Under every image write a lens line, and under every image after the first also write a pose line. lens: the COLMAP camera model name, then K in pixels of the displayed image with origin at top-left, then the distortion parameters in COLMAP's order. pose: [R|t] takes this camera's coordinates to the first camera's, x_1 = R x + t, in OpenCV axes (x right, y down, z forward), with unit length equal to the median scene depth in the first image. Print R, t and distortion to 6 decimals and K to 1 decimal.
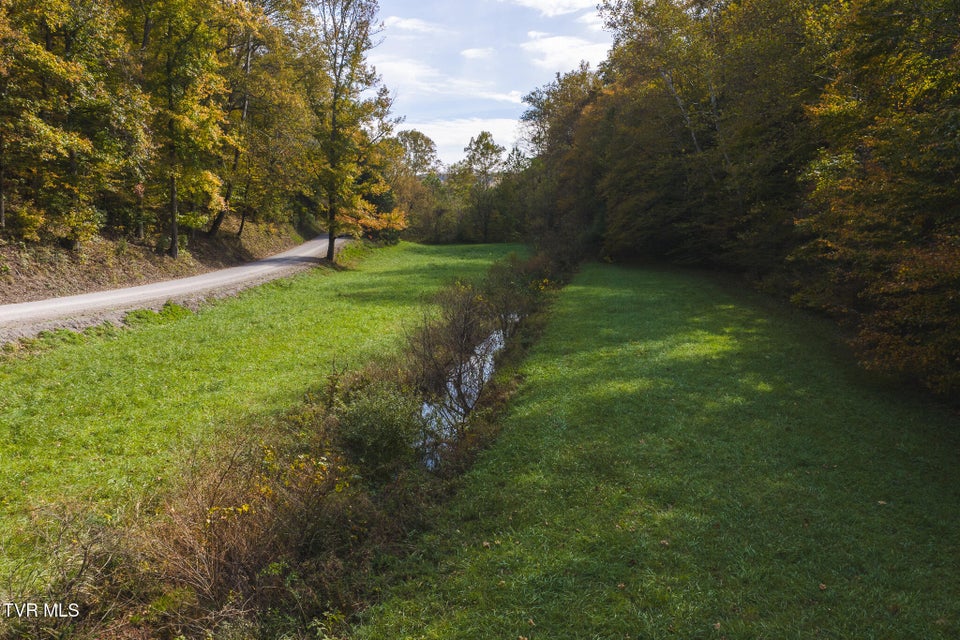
lens RADIAL K [[789.3, 0, 484.2], [0, 789.3, 323.5], [0, 0, 1]] dist [0.011531, -0.013923]
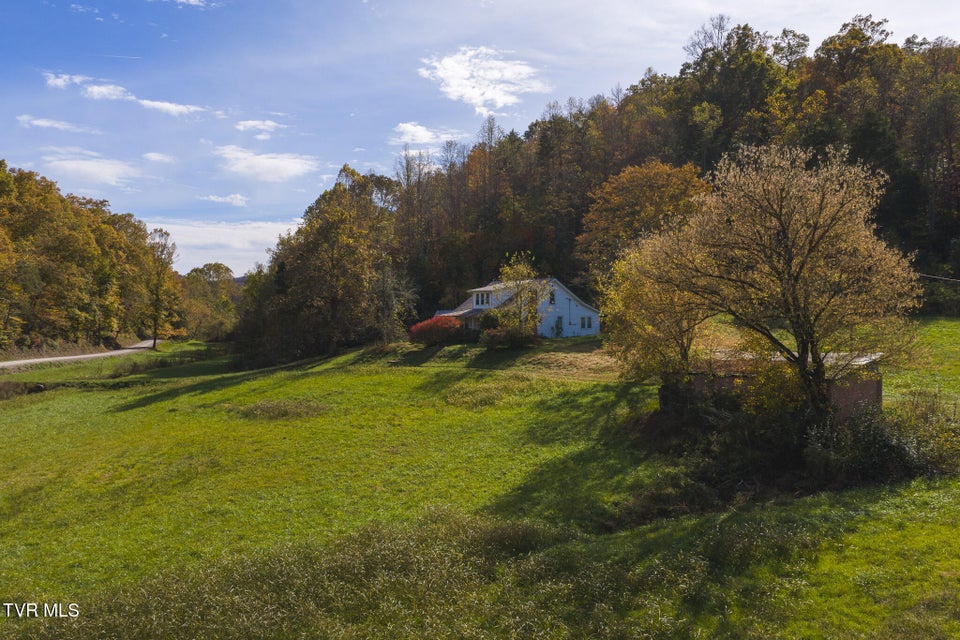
lens RADIAL K [[807.2, 0, 484.8], [0, 807.2, 320.9], [0, 0, 1]] dist [0.012946, -0.011030]
pose [[0.979705, -0.005115, 0.200380, 0.332699], [0.030866, 0.991600, -0.125602, 0.197318], [-0.198054, 0.129238, 0.971634, -1.786122]]
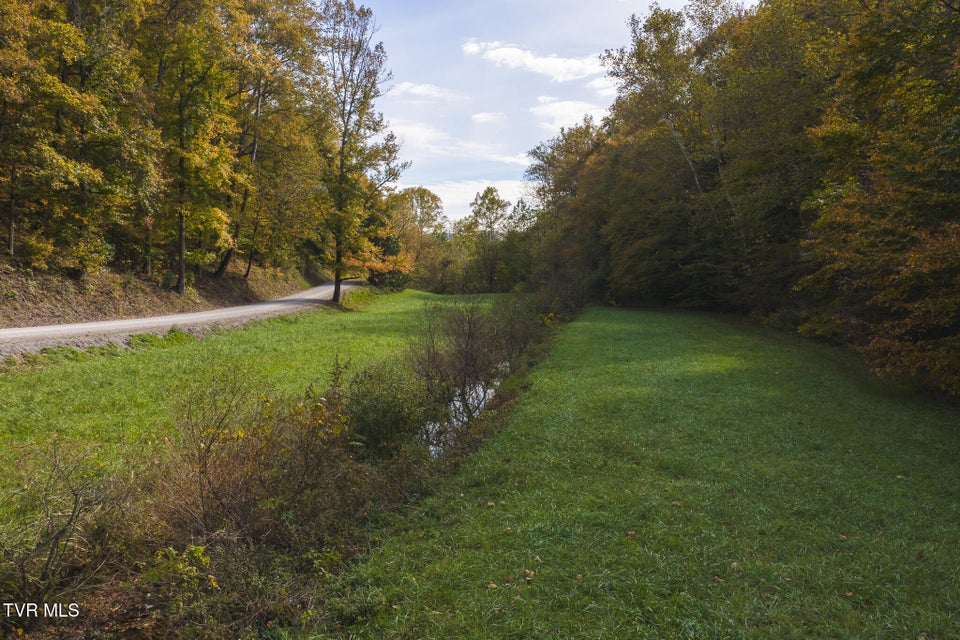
lens RADIAL K [[789.3, 0, 484.2], [0, 789.3, 323.5], [0, 0, 1]] dist [0.011531, -0.013923]
pose [[0.999975, -0.000178, -0.007119, 0.000203], [-0.000366, 0.997087, -0.076278, 0.023964], [0.007112, 0.076279, 0.997061, 0.003973]]
